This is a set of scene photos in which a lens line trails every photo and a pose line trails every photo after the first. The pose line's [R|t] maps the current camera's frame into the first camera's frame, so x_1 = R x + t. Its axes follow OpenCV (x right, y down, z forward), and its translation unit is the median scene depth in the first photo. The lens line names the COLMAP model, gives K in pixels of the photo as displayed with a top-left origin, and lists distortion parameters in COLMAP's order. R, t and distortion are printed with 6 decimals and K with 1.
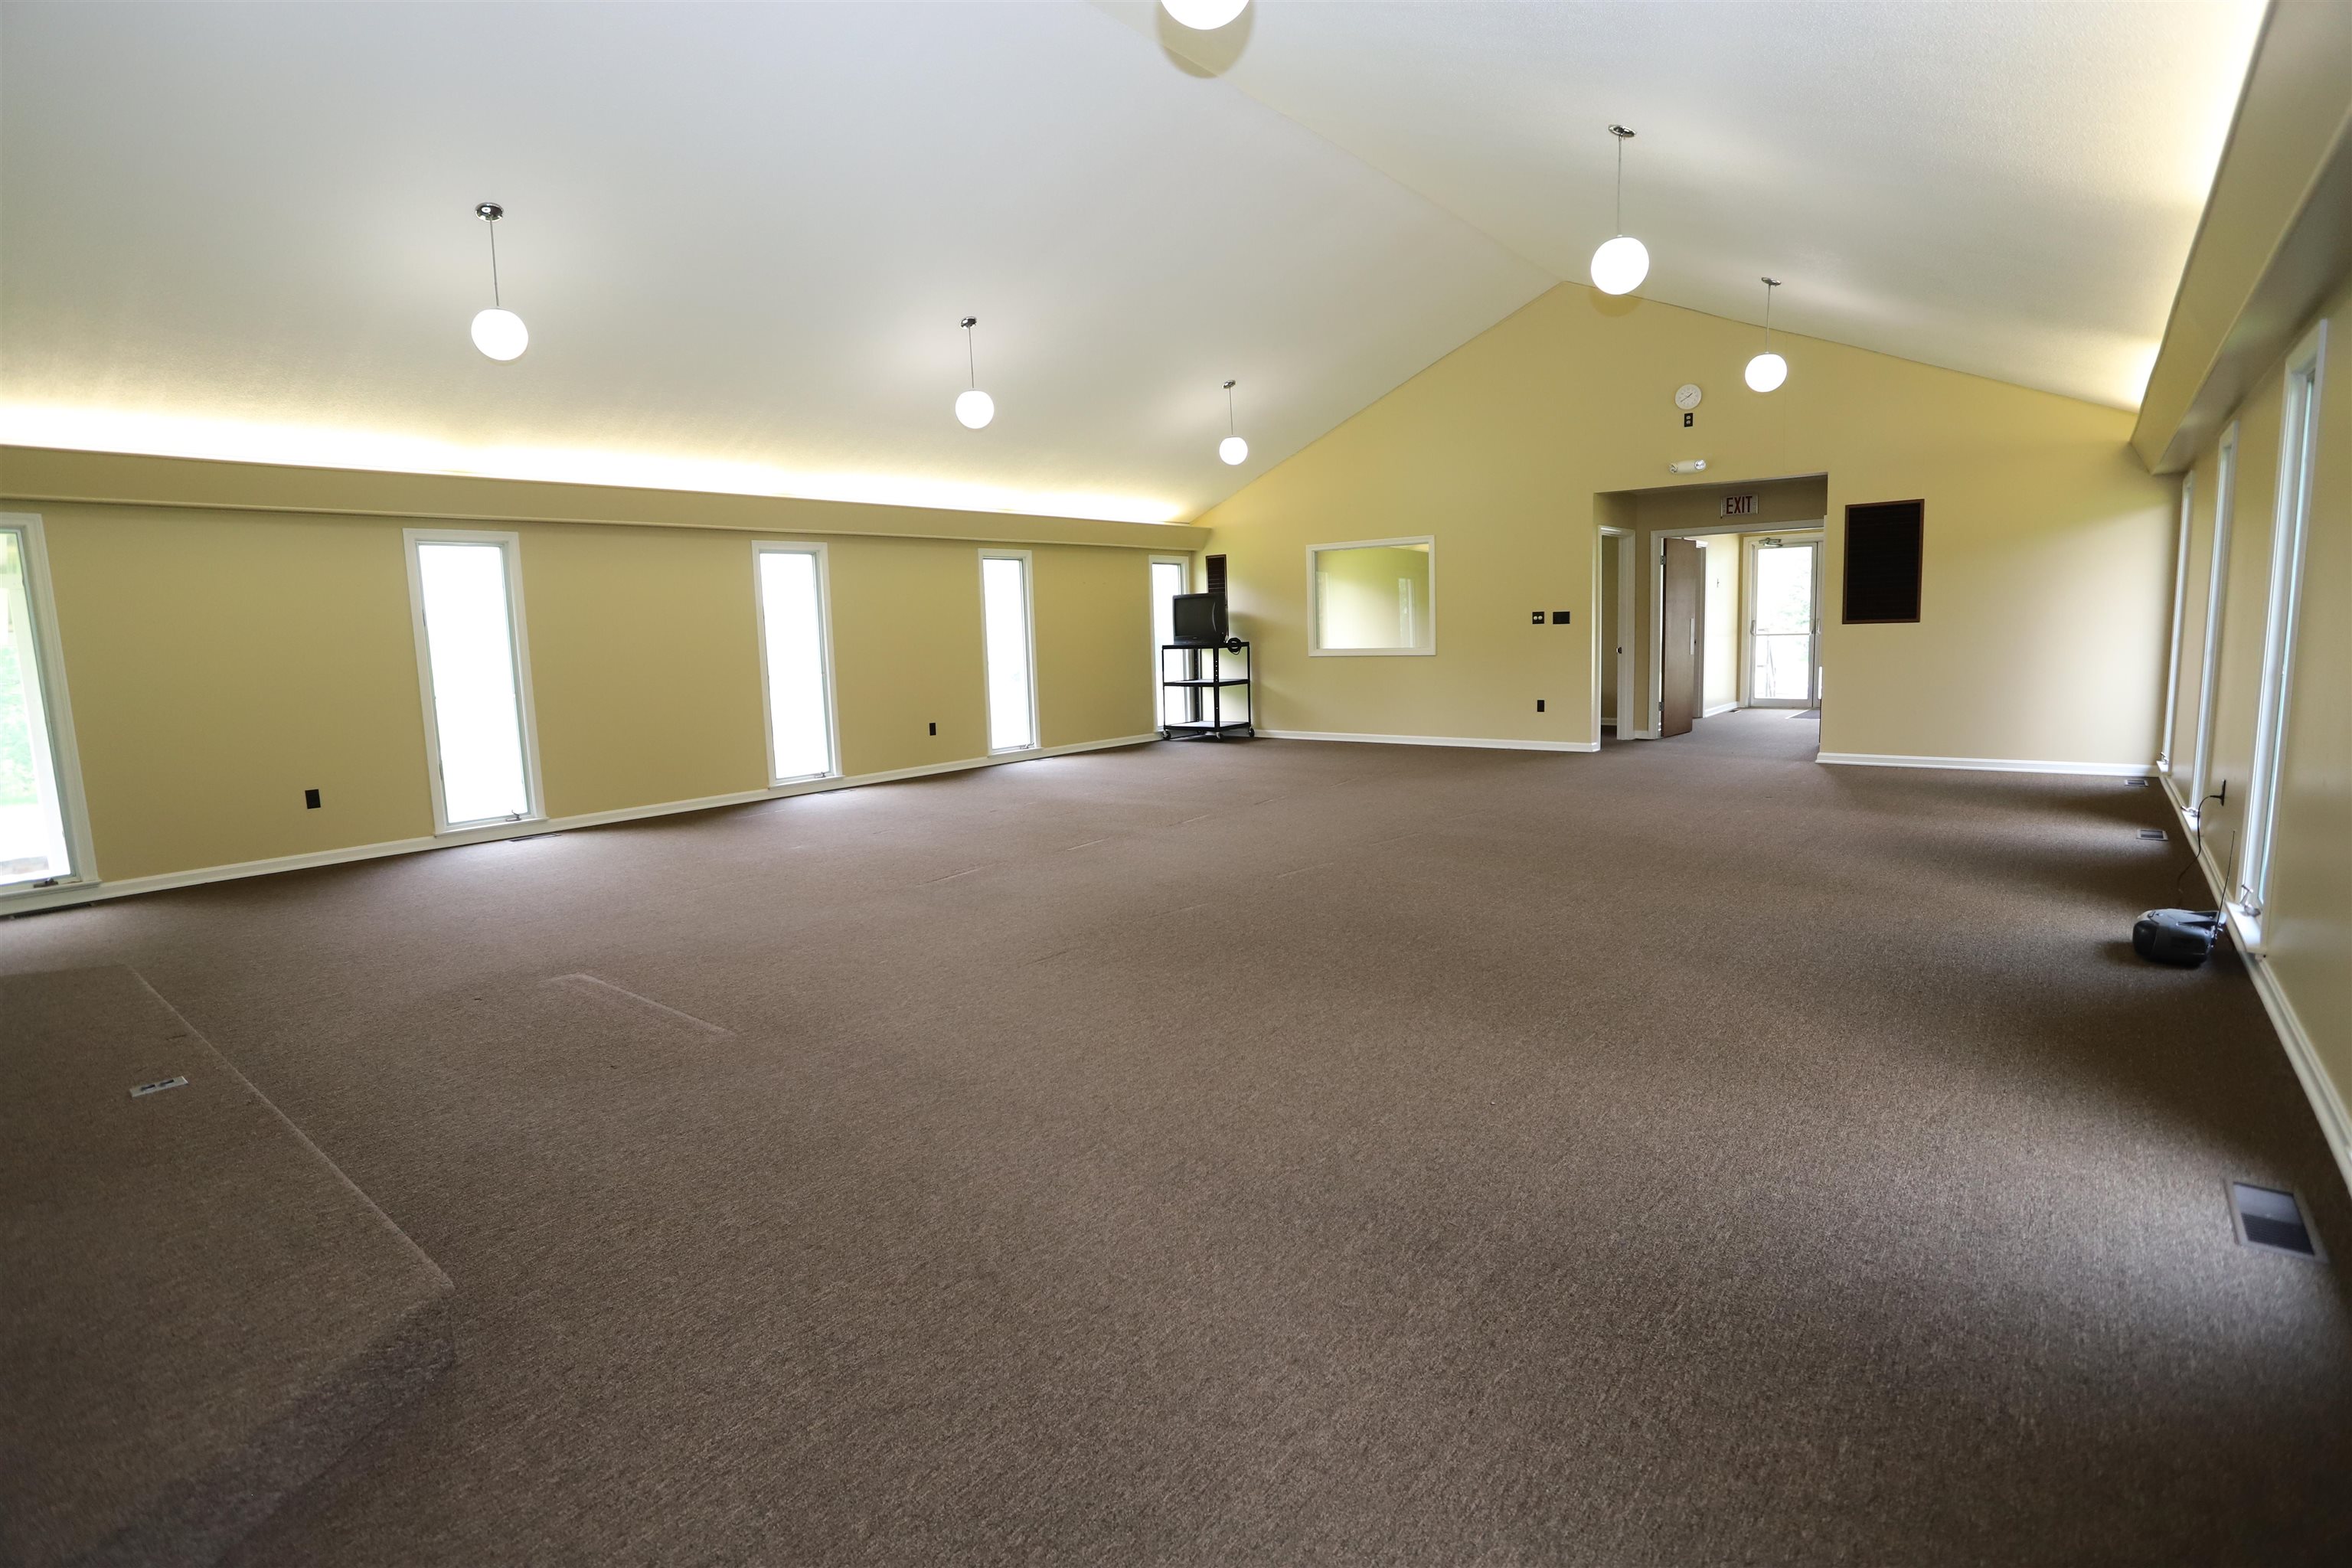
lens RADIAL K [[1146.5, 0, 1176.8], [0, 1146.5, 786.6], [0, 0, 1]] dist [-0.042087, 0.009326]
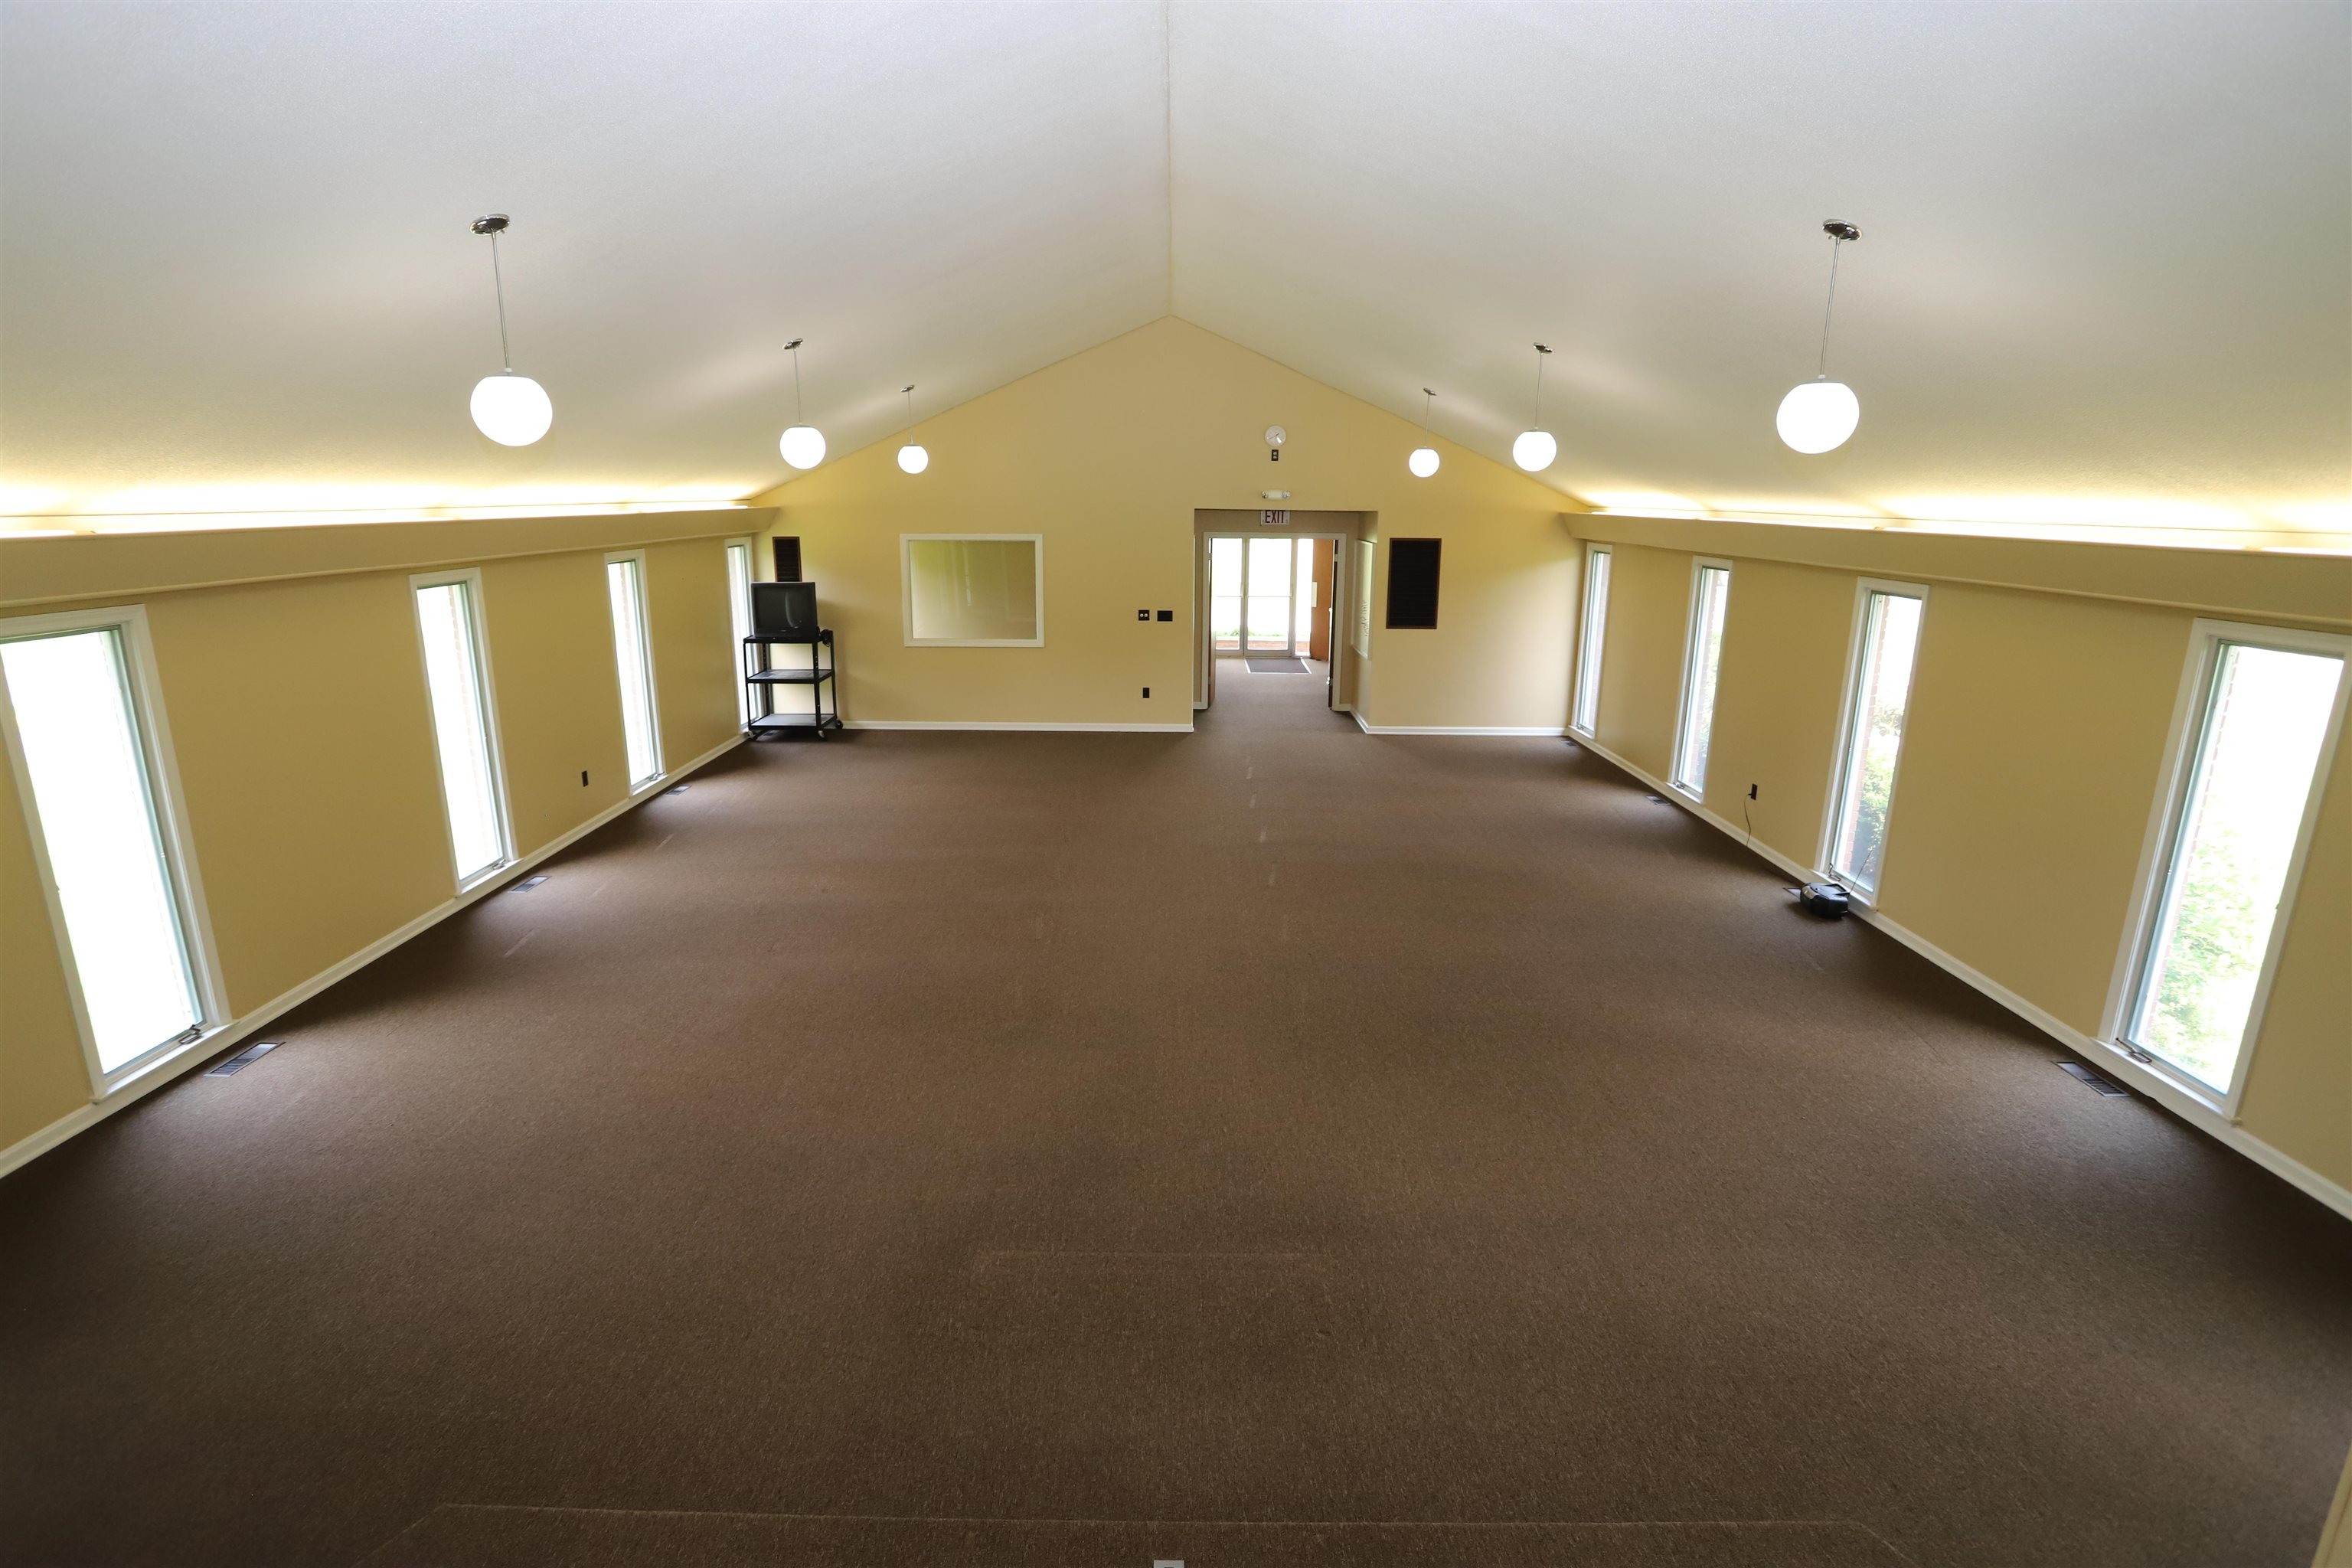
lens RADIAL K [[1146.5, 0, 1160.7], [0, 1146.5, 788.0], [0, 0, 1]] dist [-0.042087, 0.009326]
pose [[0.776931, -0.123738, 0.617306, -0.374561], [0.054004, 0.989980, 0.130472, -0.122296], [-0.627265, -0.068031, 0.775829, 0.099965]]
